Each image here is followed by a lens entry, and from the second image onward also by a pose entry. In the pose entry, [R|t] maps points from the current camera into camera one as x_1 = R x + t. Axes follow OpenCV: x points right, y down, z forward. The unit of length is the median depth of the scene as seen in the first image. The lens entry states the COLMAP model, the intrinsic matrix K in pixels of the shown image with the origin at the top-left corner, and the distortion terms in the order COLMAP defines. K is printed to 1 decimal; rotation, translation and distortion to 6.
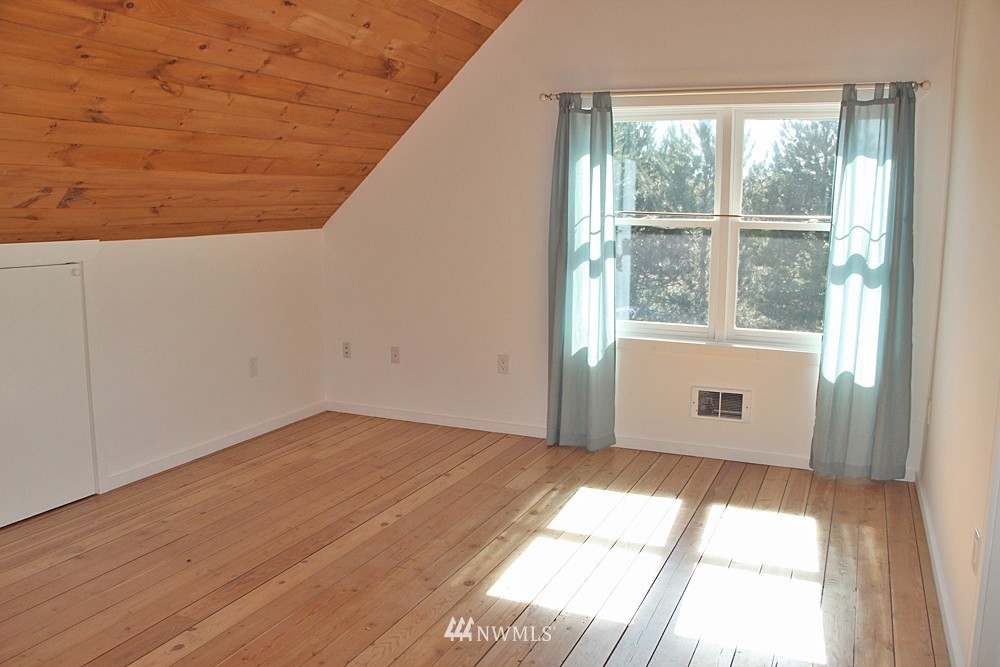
lens RADIAL K [[824.7, 0, 495.3], [0, 824.7, 340.3], [0, 0, 1]] dist [-0.180073, 0.139062]
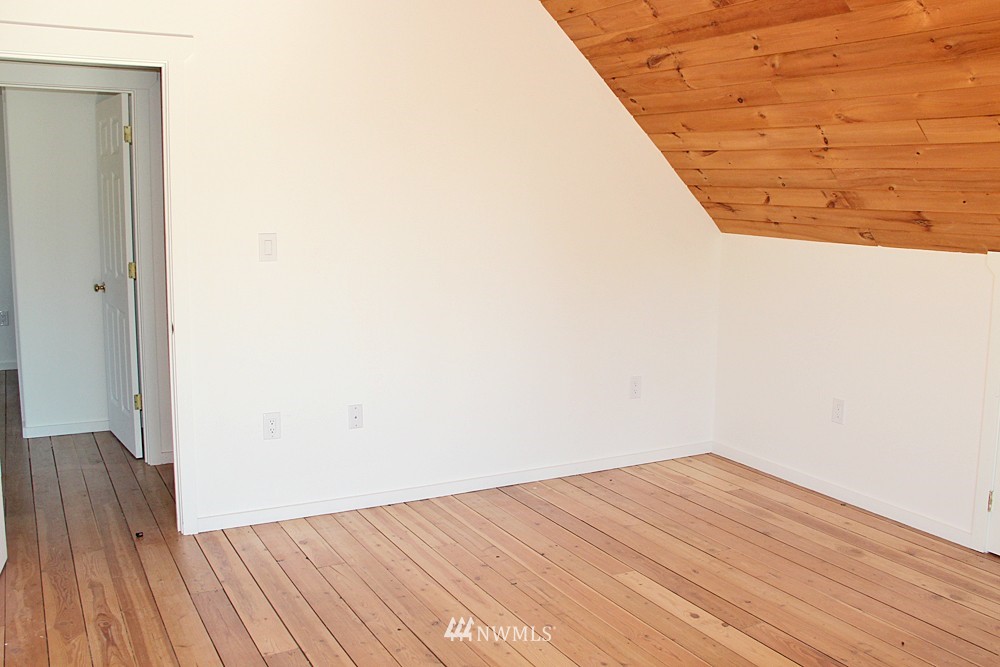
lens RADIAL K [[824.7, 0, 495.3], [0, 824.7, 340.3], [0, 0, 1]] dist [-0.180073, 0.139062]
pose [[-0.569971, 0.121552, -0.812624, 0.548555], [-0.152652, 0.956115, 0.250084, -0.186905], [0.807360, 0.266589, -0.526402, 1.148845]]
